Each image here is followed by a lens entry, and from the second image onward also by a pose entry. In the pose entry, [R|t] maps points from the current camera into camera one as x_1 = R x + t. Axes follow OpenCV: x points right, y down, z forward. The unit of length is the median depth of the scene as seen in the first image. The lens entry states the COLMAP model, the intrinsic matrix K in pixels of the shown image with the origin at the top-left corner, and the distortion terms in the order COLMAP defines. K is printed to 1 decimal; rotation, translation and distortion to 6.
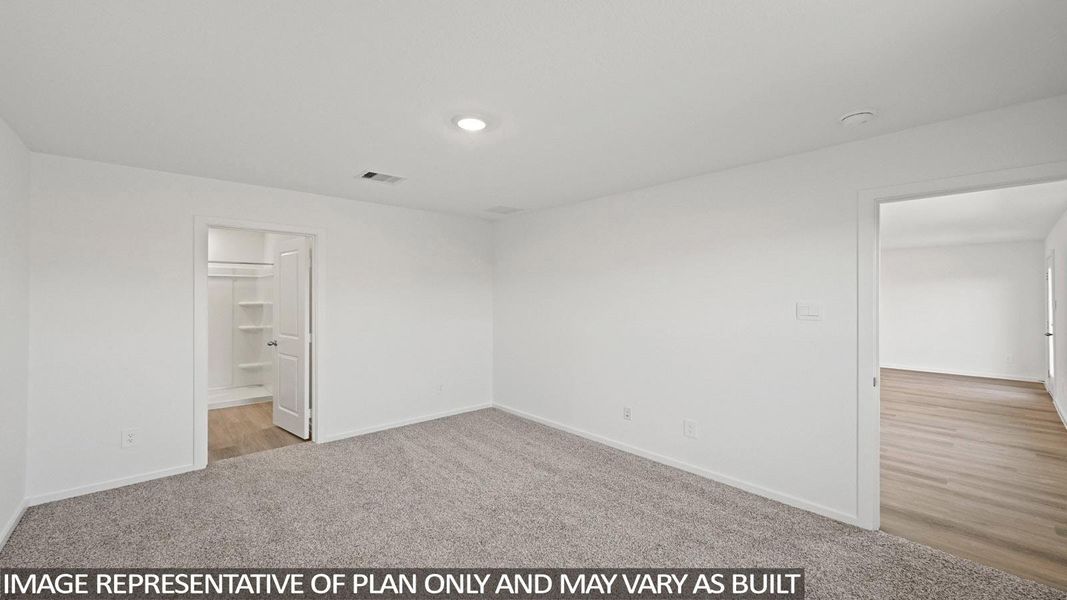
lens RADIAL K [[420.8, 0, 533.7], [0, 420.8, 303.9], [0, 0, 1]] dist [0.001121, 0.000050]
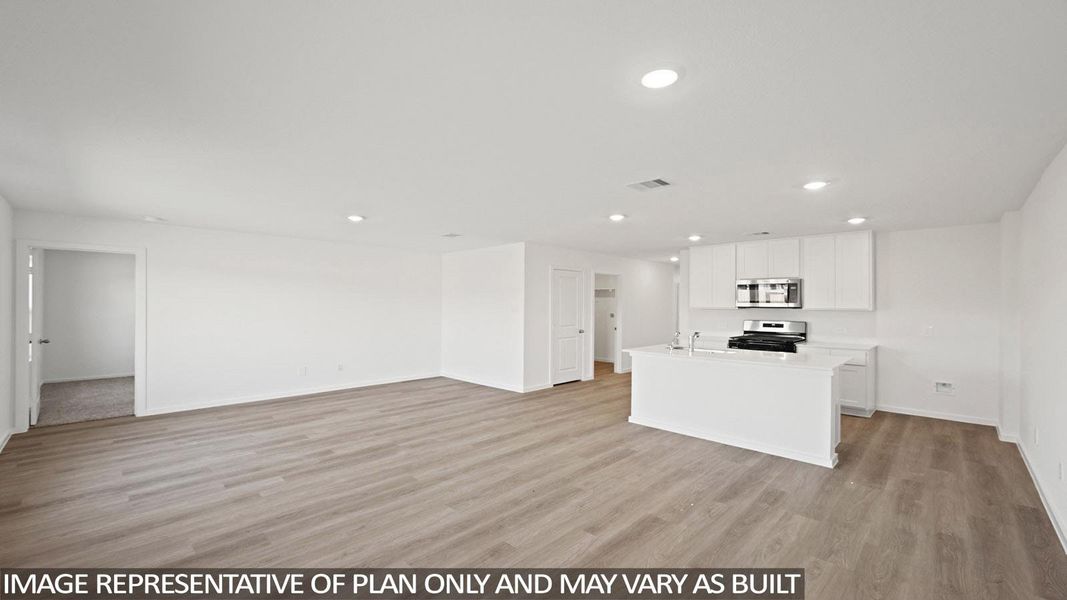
lens RADIAL K [[425.4, 0, 539.0], [0, 425.4, 304.0], [0, 0, 1]] dist [-0.000004, 0.000080]
pose [[0.074771, 0.003157, -0.997196, 2.237996], [-0.013400, 0.999908, 0.002161, -0.028444], [0.997111, 0.013201, 0.074806, 2.067678]]
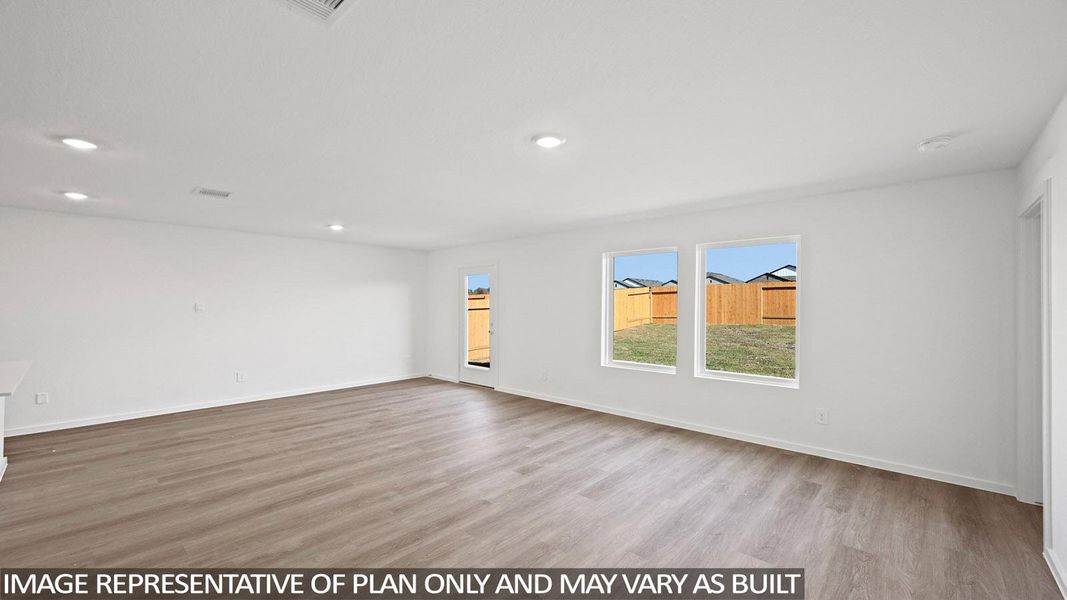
lens RADIAL K [[431.8, 0, 530.1], [0, 431.8, 306.6], [0, 0, 1]] dist [-0.000594, 0.000250]
pose [[-0.086169, -0.000658, 0.996280, -0.012203], [0.006909, 0.999975, 0.001258, -0.013466], [-0.996257, 0.006991, -0.086162, 1.652475]]
